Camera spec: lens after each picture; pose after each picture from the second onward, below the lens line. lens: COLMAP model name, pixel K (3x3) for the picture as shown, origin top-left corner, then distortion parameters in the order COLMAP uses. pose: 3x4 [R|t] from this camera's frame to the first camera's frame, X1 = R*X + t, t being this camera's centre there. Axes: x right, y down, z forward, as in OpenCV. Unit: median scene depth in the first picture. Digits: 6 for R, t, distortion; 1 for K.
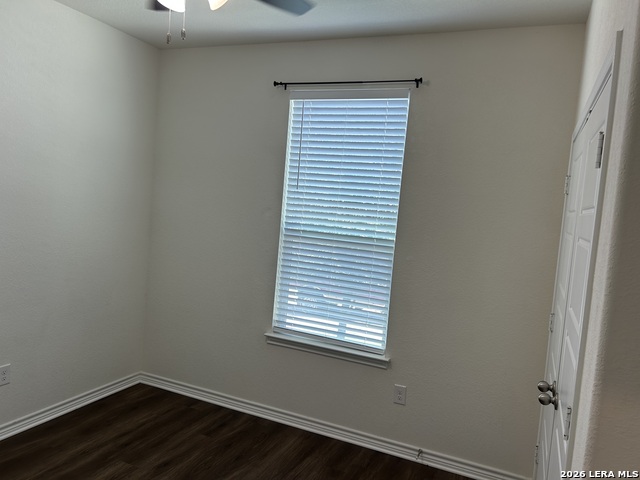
lens RADIAL K [[483.3, 0, 323.5], [0, 483.3, 238.6], [0, 0, 1]] dist [0.034398, -0.036287]
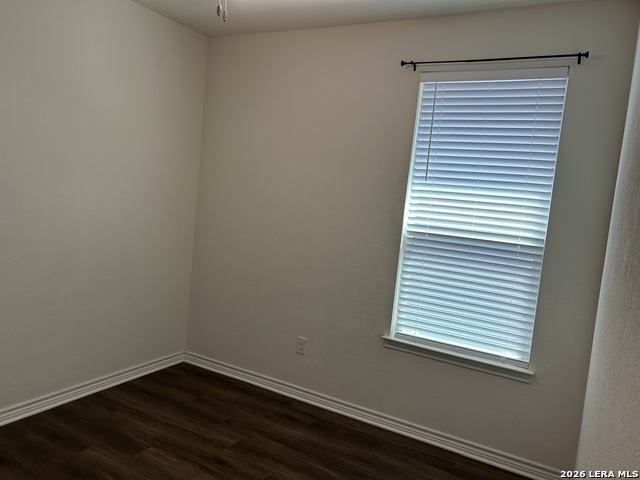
lens RADIAL K [[483.3, 0, 315.9], [0, 483.3, 240.7], [0, 0, 1]] dist [0.034398, -0.036287]
pose [[0.995784, 0.015100, -0.090479, -0.174017], [-0.012011, 0.999329, 0.034588, -0.019265], [0.090941, -0.033355, 0.995298, 0.074977]]
